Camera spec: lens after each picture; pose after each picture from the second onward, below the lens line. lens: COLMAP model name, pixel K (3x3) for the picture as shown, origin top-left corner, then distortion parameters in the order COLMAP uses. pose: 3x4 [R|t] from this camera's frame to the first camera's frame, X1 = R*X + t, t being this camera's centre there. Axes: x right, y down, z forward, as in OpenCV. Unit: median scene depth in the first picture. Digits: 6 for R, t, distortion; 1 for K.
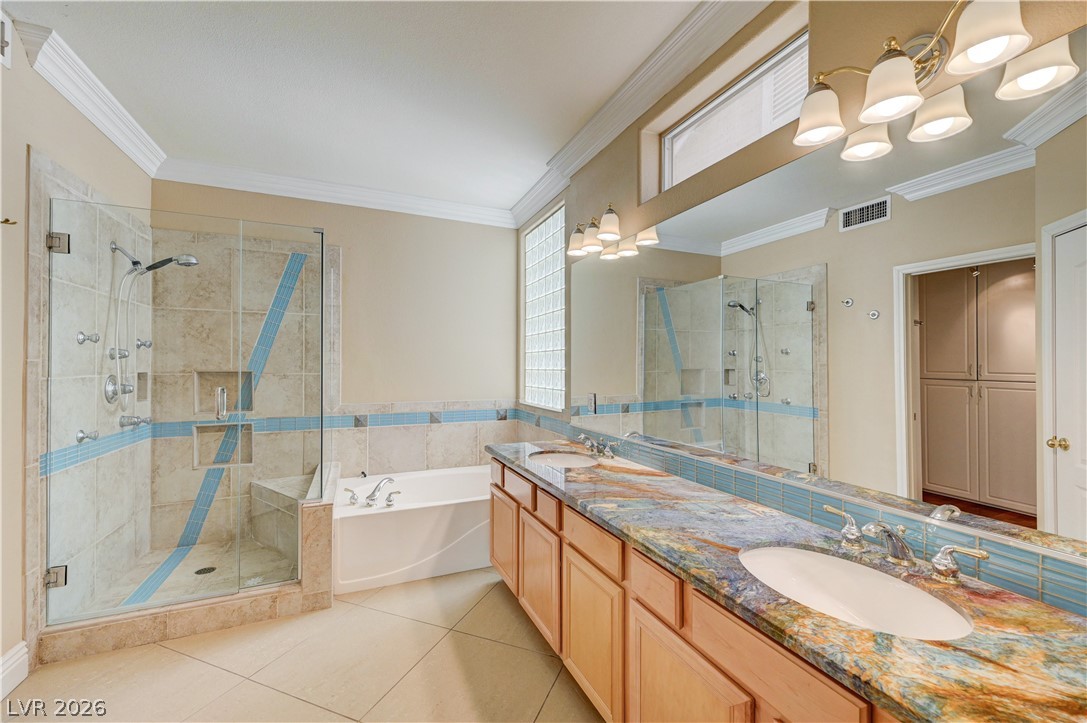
lens RADIAL K [[429.7, 0, 537.3], [0, 429.7, 365.0], [0, 0, 1]] dist [0.003100, -0.000619]
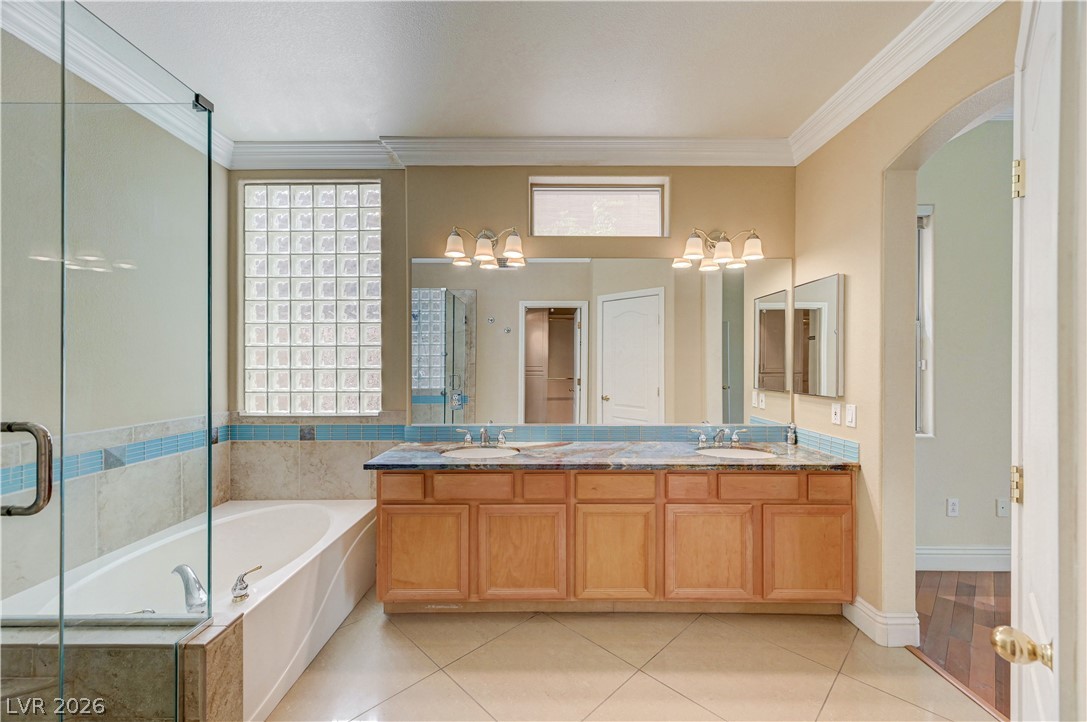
lens RADIAL K [[429.7, 0, 541.6], [0, 429.7, 366.0], [0, 0, 1]] dist [0.003100, -0.000619]
pose [[0.395768, -0.004997, 0.918337, -0.532833], [-0.003880, 0.999967, 0.007113, -0.002535], [-0.918342, -0.006378, 0.395736, 0.270154]]
